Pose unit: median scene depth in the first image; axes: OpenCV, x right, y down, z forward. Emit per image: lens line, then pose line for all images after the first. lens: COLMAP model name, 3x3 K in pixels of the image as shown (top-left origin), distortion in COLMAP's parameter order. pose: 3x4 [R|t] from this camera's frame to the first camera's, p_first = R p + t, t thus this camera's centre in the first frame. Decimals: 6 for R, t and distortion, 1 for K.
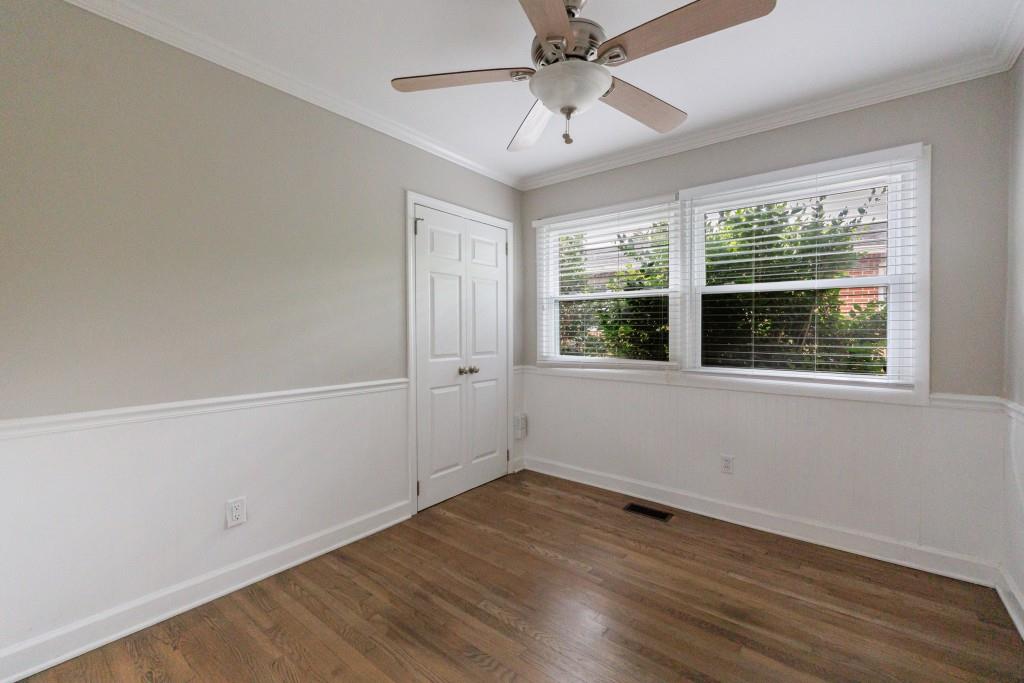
lens RADIAL K [[422.7, 0, 507.9], [0, 422.7, 336.6], [0, 0, 1]] dist [0.001324, -0.000976]
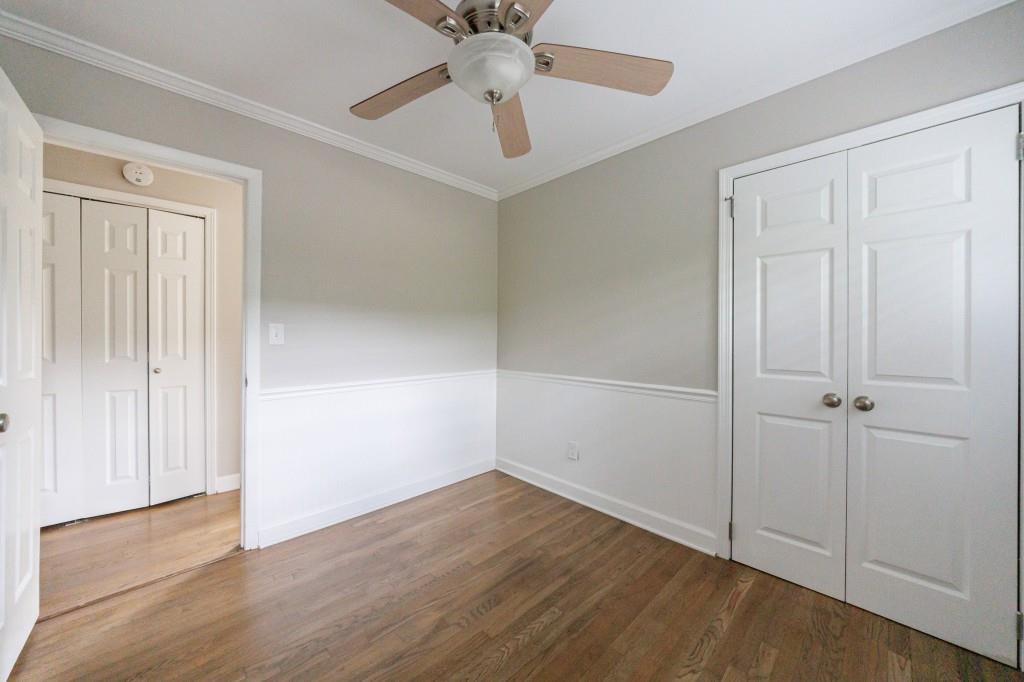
lens RADIAL K [[381.2, 0, 506.8], [0, 381.2, 336.7], [0, 0, 1]] dist [0.004055, -0.001462]
pose [[-0.128551, 0.008844, -0.991663, 0.616954], [-0.009585, 0.999902, 0.010160, -0.016926], [0.991657, 0.010812, -0.128454, 0.726113]]
